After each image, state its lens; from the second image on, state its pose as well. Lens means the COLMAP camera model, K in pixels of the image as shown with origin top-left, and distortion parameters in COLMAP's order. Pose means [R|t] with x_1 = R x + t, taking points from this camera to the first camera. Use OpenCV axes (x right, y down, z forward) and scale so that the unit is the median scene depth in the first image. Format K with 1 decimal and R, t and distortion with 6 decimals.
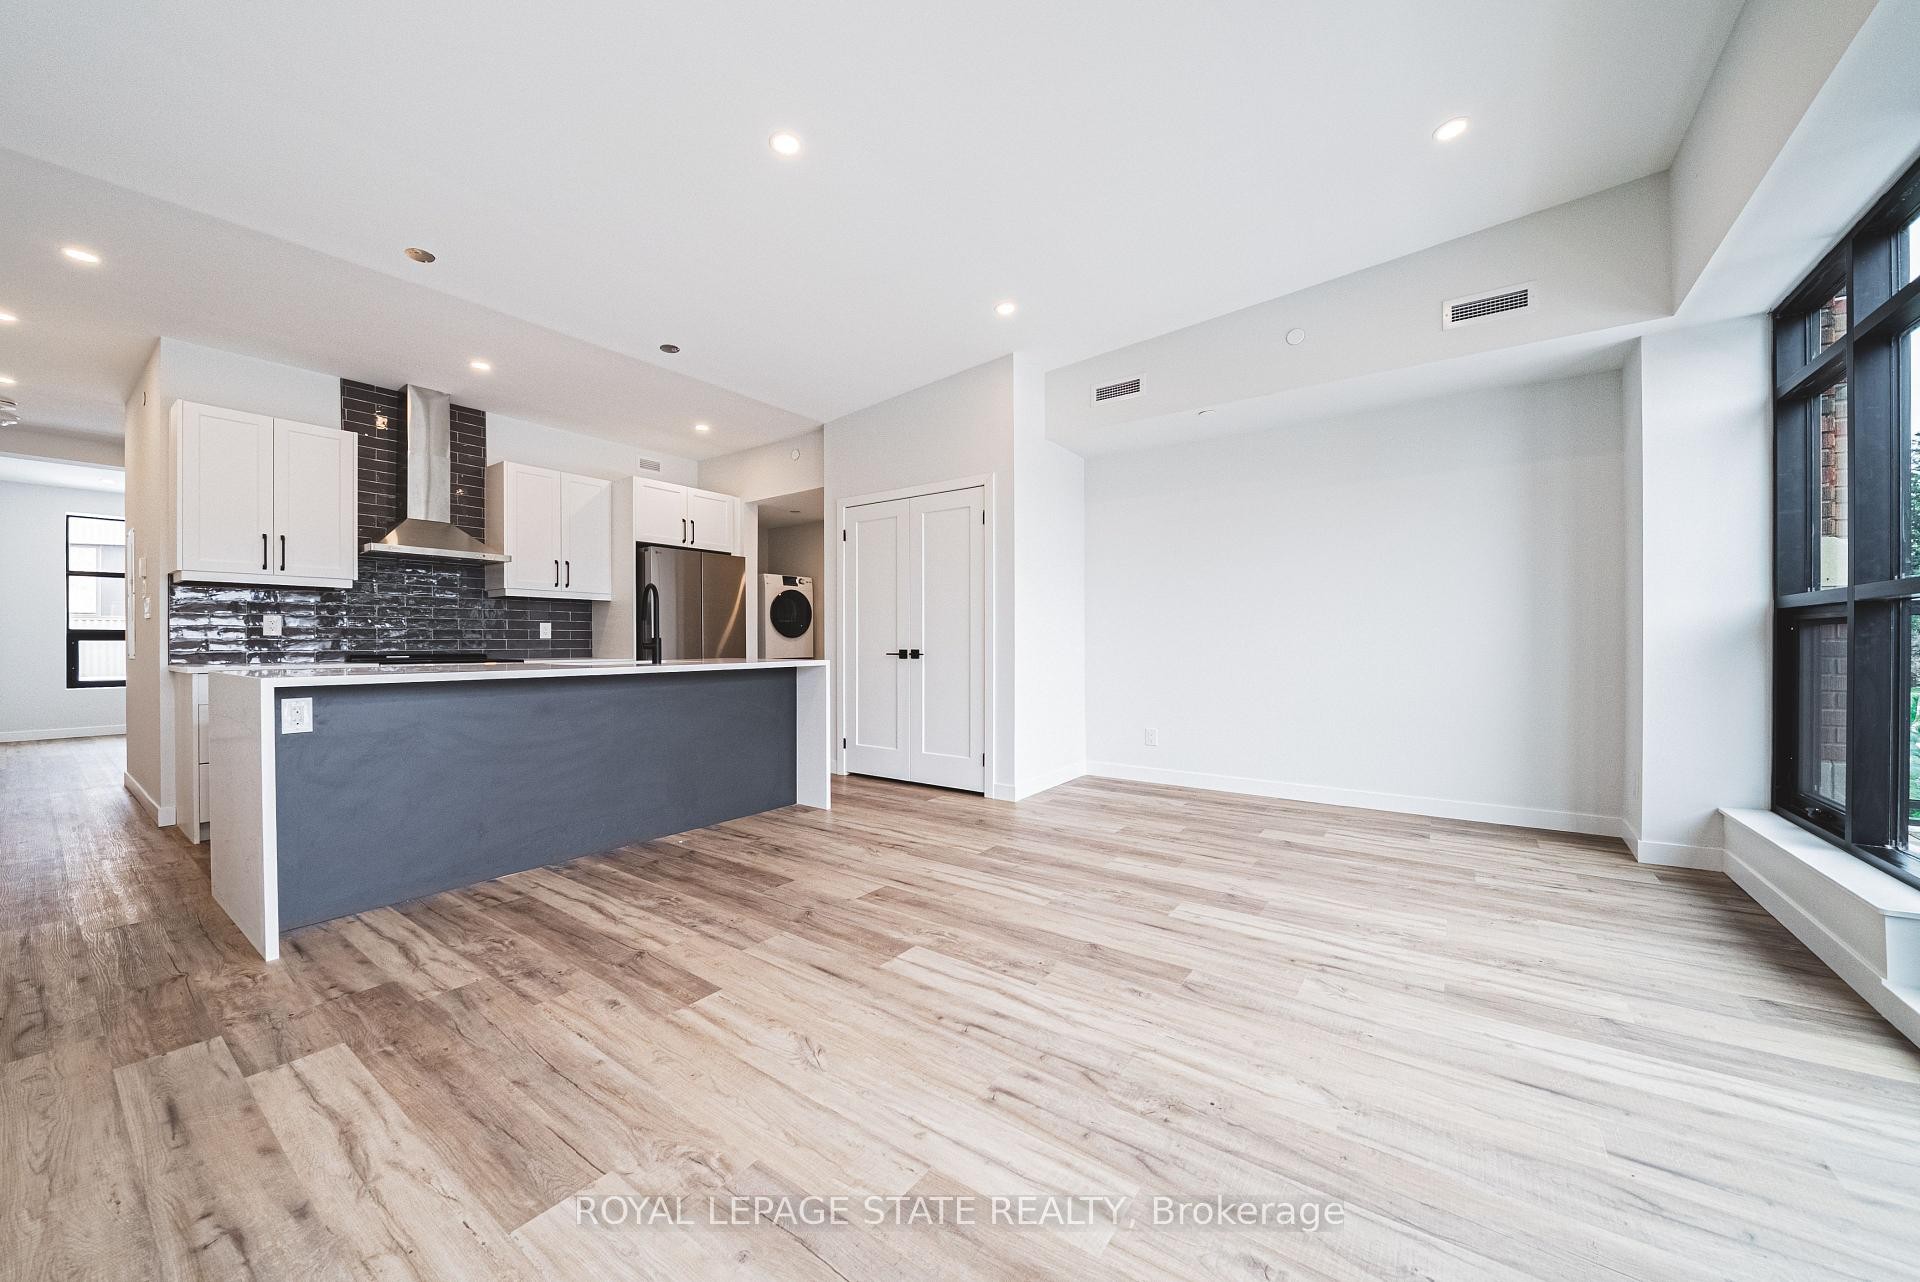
lens RADIAL K [[668.2, 0, 980.1], [0, 668.2, 643.8], [0, 0, 1]] dist [-0.008119, -0.000347]
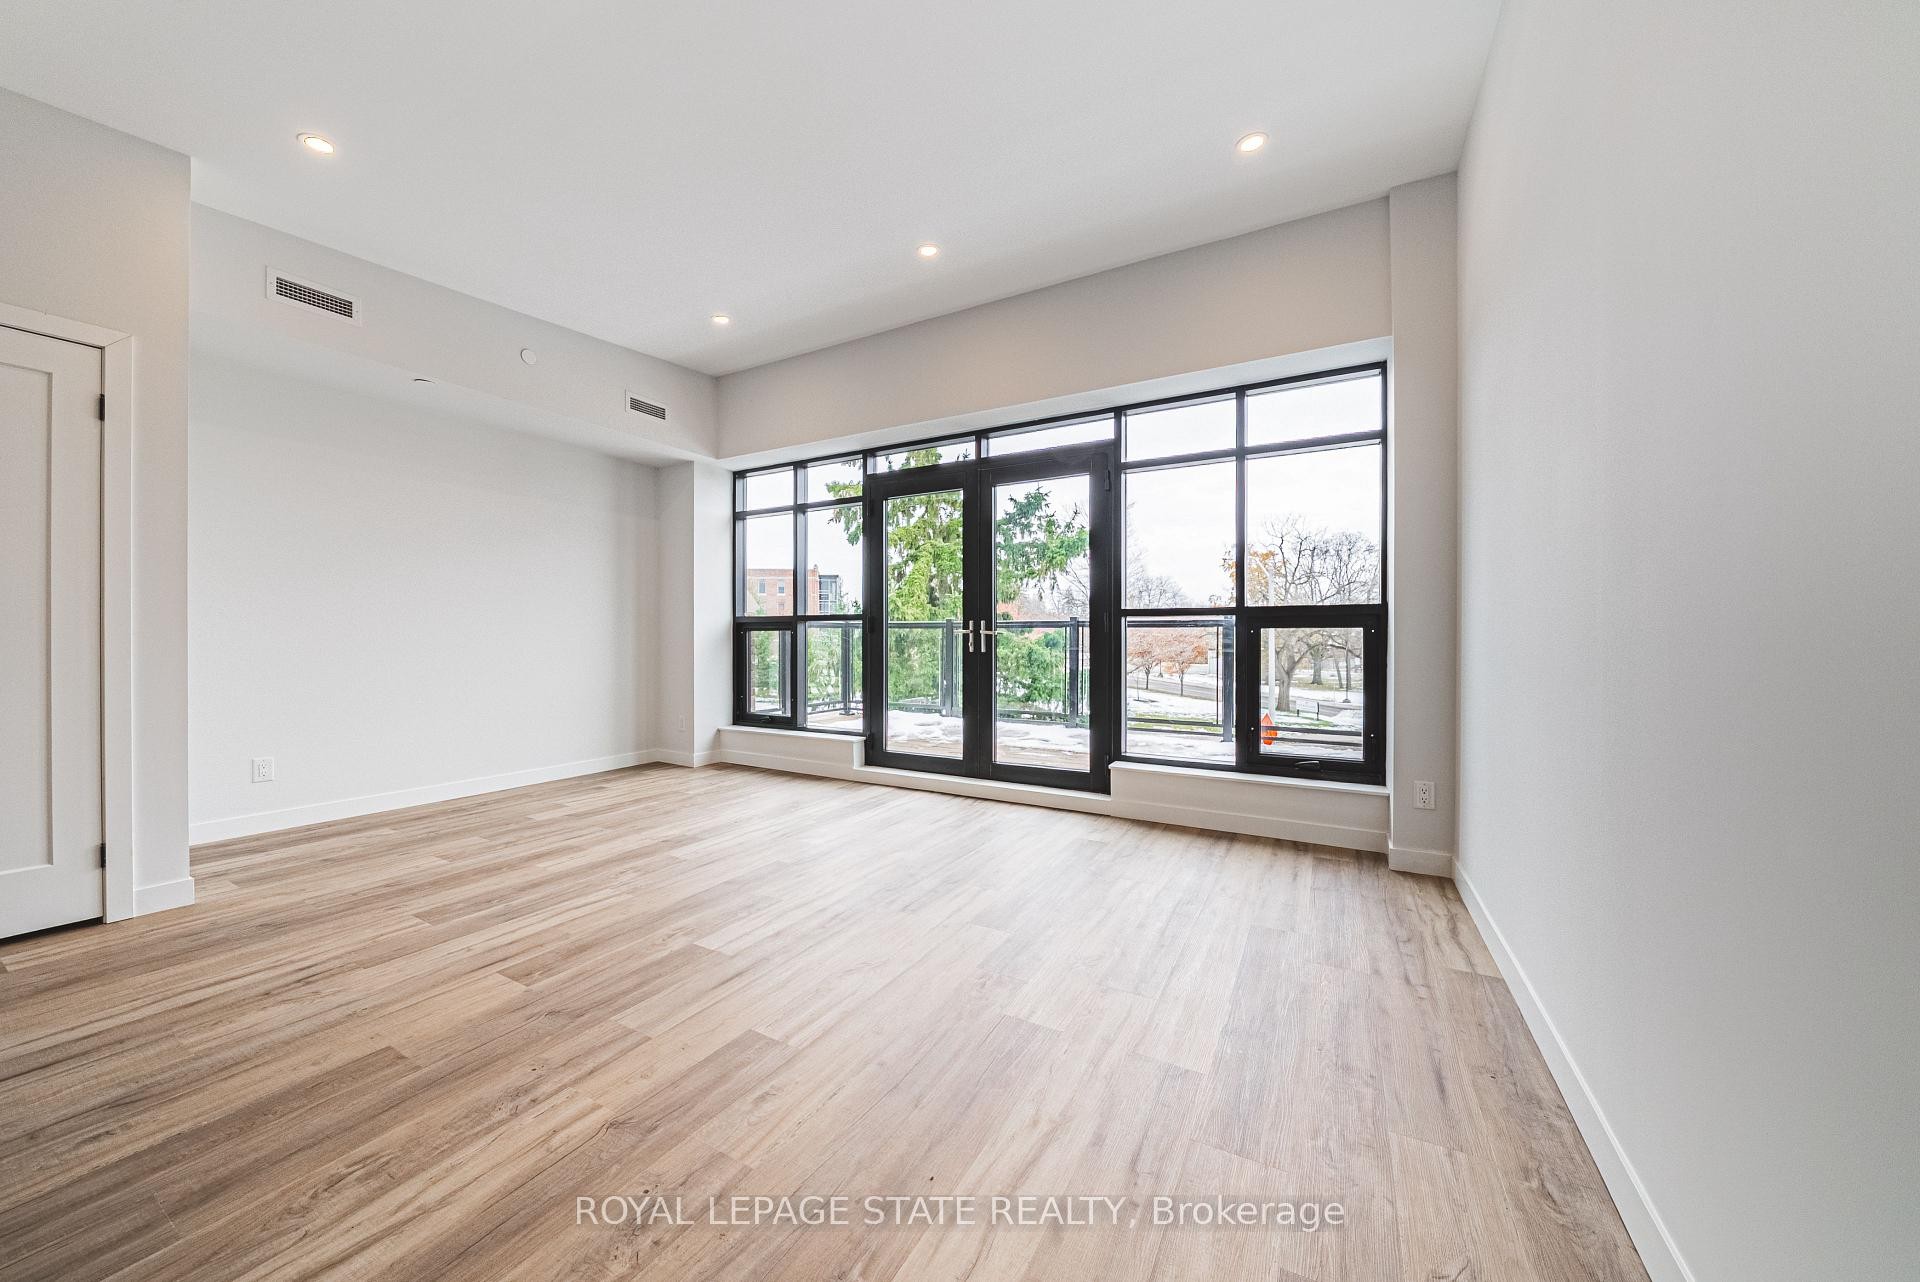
lens RADIAL K [[678.8, 0, 940.6], [0, 678.8, 637.7], [0, 0, 1]] dist [-0.010288, -0.000149]
pose [[-0.074576, 0.001591, 0.997214, -0.919892], [0.001072, 0.999998, -0.001515, -0.002379], [-0.997215, 0.000956, -0.074578, 0.571664]]
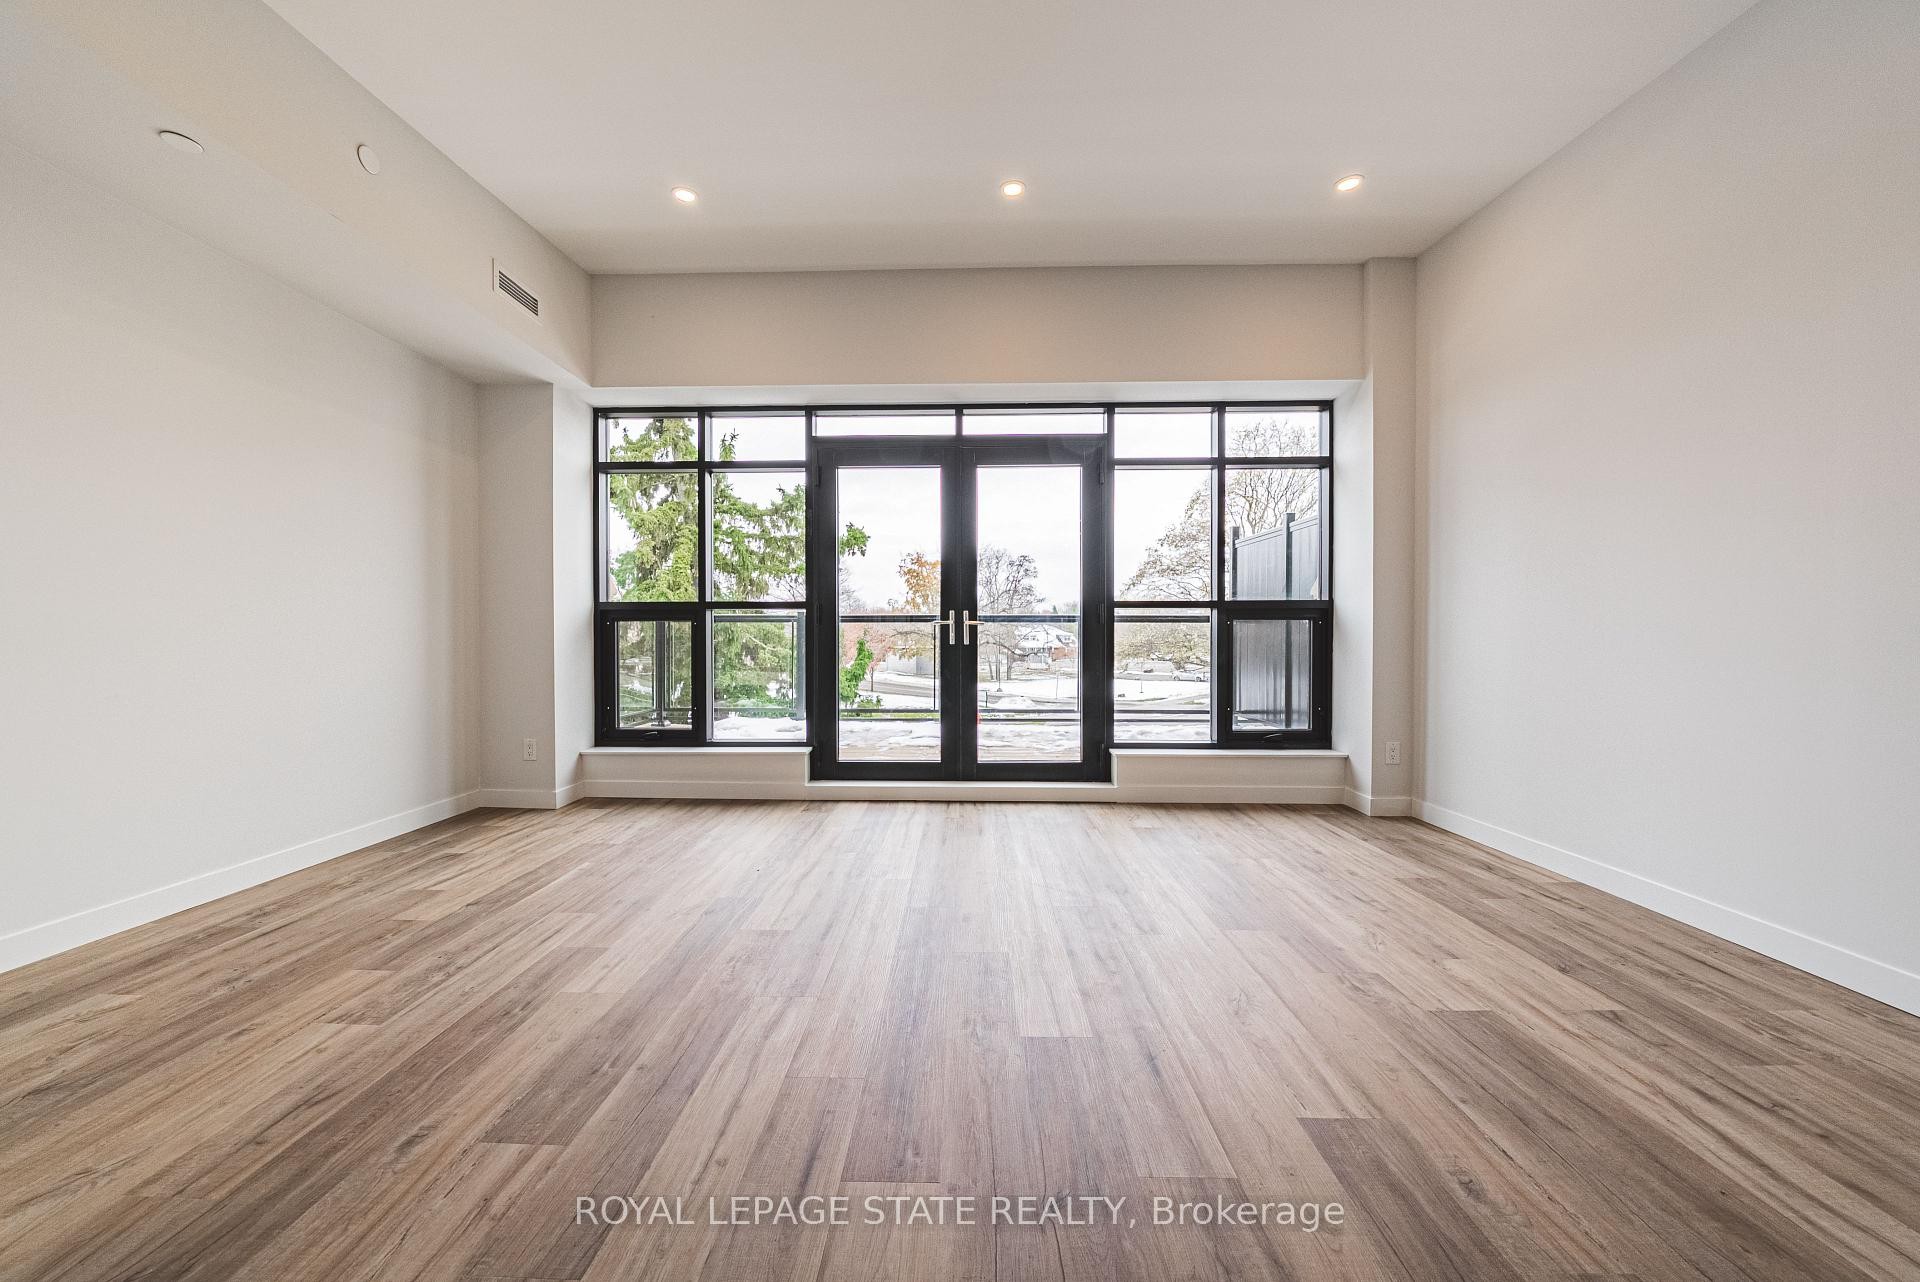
lens RADIAL K [[668.2, 0, 980.1], [0, 668.2, 643.8], [0, 0, 1]] dist [-0.008119, -0.000347]
pose [[-0.544256, -0.009107, 0.838870, -0.552970], [0.003811, 0.999904, 0.013327, 0.008640], [-0.838910, 0.010451, -0.544169, 1.162939]]
